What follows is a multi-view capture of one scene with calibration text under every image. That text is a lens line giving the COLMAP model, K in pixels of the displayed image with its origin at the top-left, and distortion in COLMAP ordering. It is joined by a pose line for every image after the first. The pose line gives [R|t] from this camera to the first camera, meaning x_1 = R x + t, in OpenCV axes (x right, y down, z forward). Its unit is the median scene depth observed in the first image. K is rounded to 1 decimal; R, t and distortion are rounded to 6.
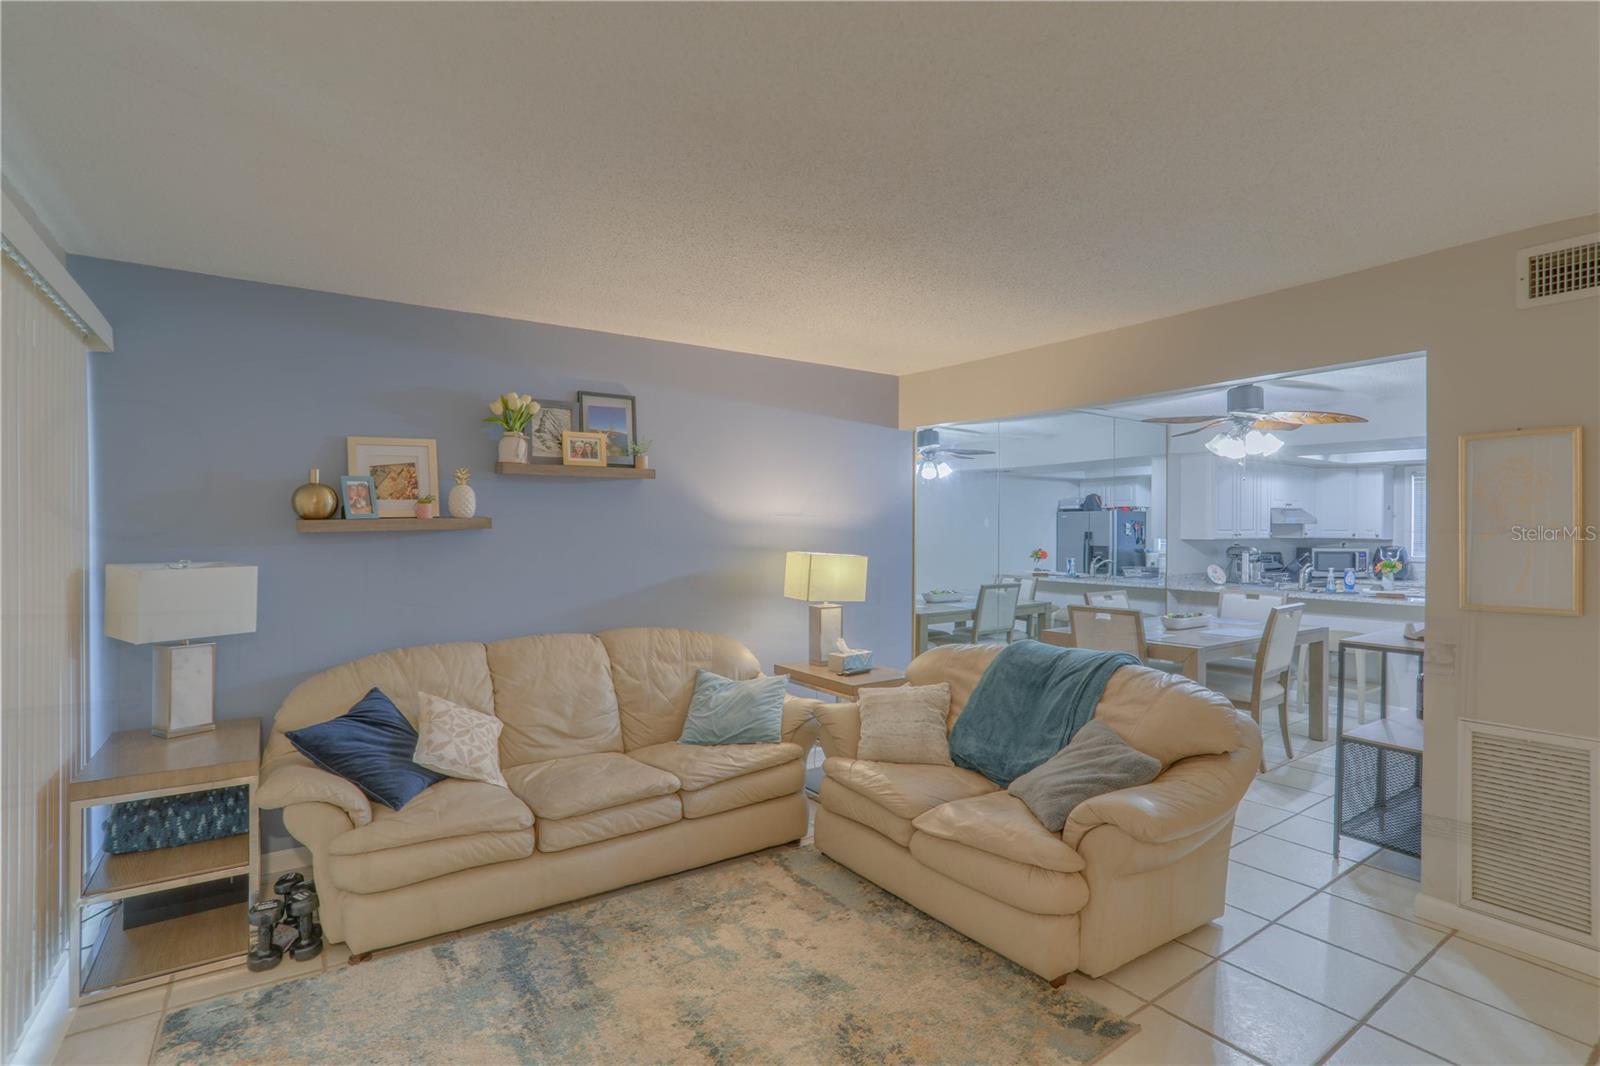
lens RADIAL K [[770.3, 0, 782.7], [0, 770.3, 541.6], [0, 0, 1]] dist [-0.027121, 0.005061]
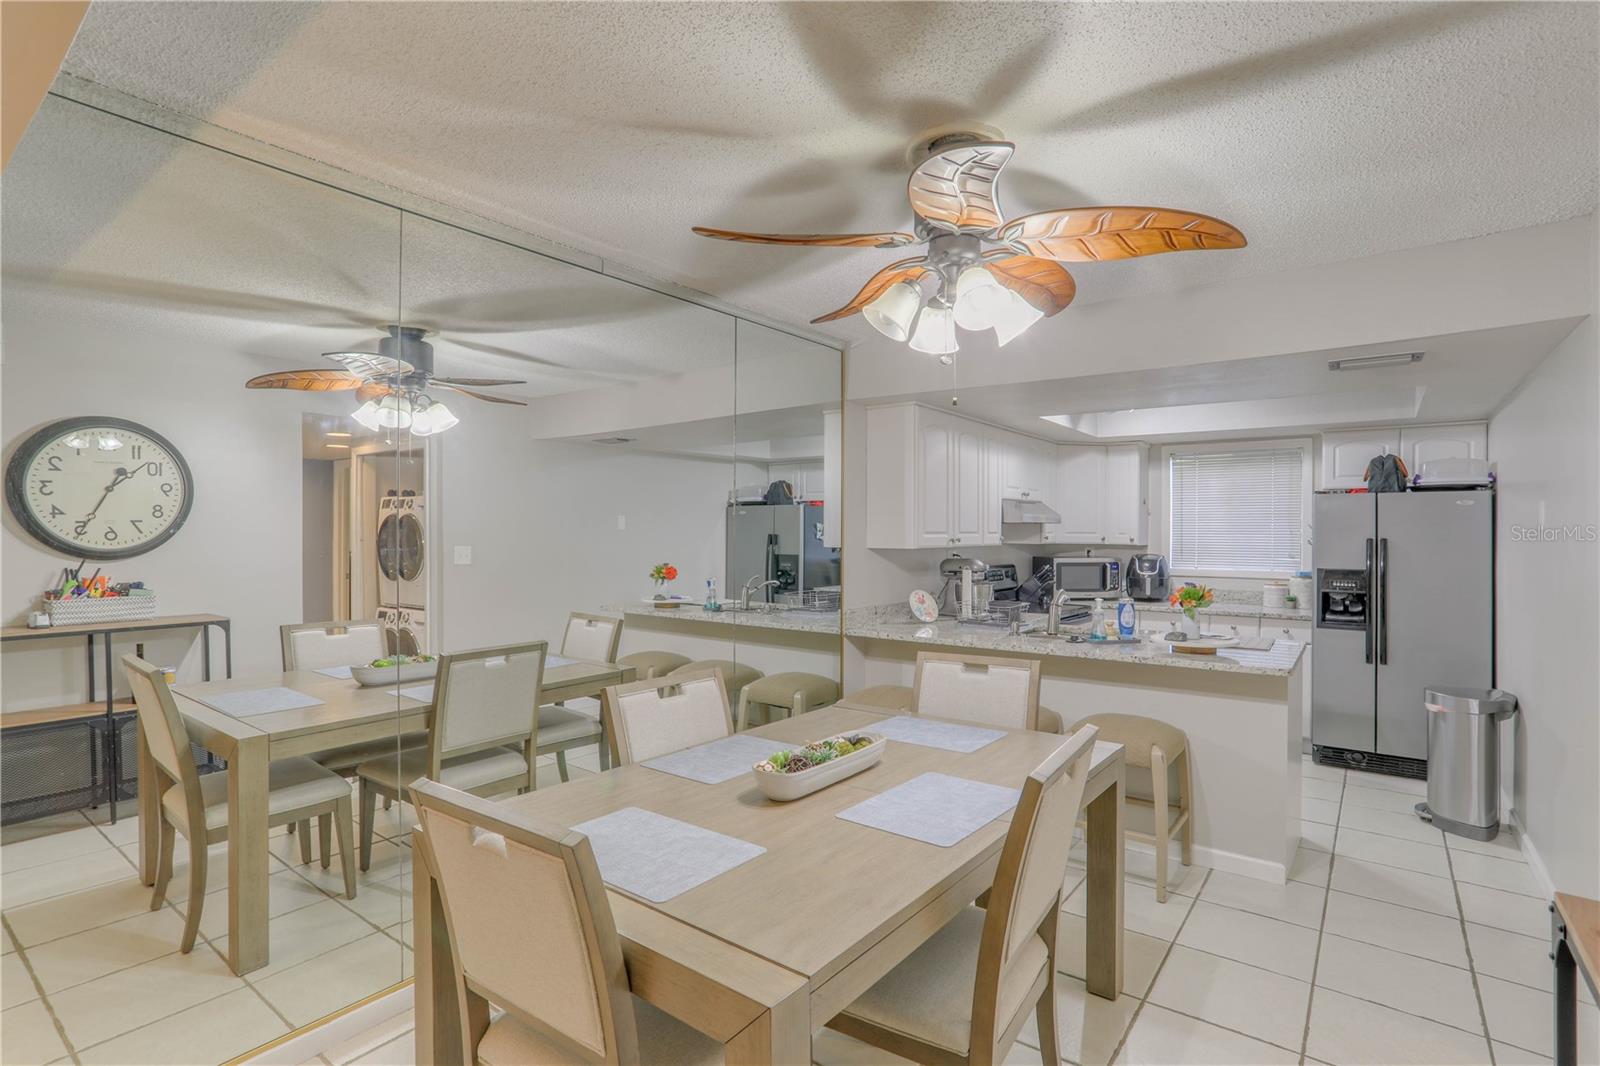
lens RADIAL K [[770.3, 0, 804.0], [0, 770.3, 532.3], [0, 0, 1]] dist [-0.027121, 0.005061]
pose [[0.947056, 0.001422, 0.321067, 0.257023], [0.003152, 0.999901, -0.013725, -0.006306], [-0.321054, 0.014010, 0.946957, 0.412917]]
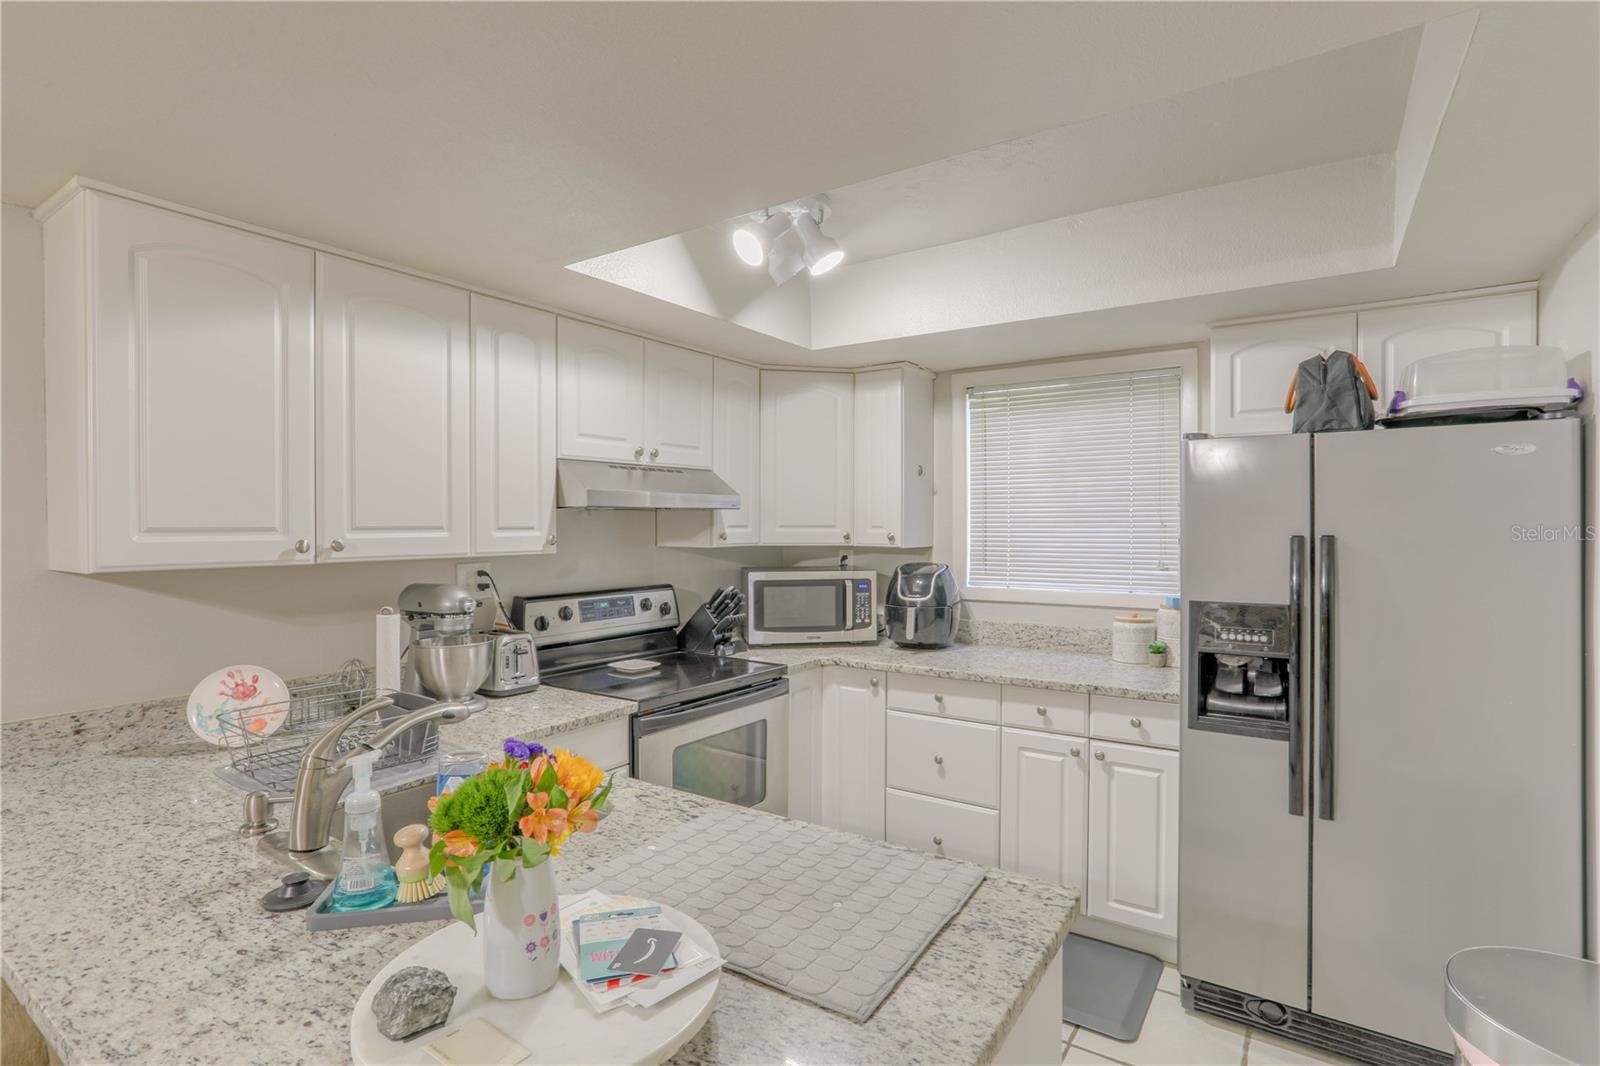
lens RADIAL K [[770.3, 0, 807.3], [0, 770.3, 531.8], [0, 0, 1]] dist [-0.027121, 0.005061]
pose [[0.927717, -0.006599, 0.373226, 0.589191], [0.010348, 0.999914, -0.008044, -0.008826], [-0.373141, 0.011324, 0.927705, 0.637356]]
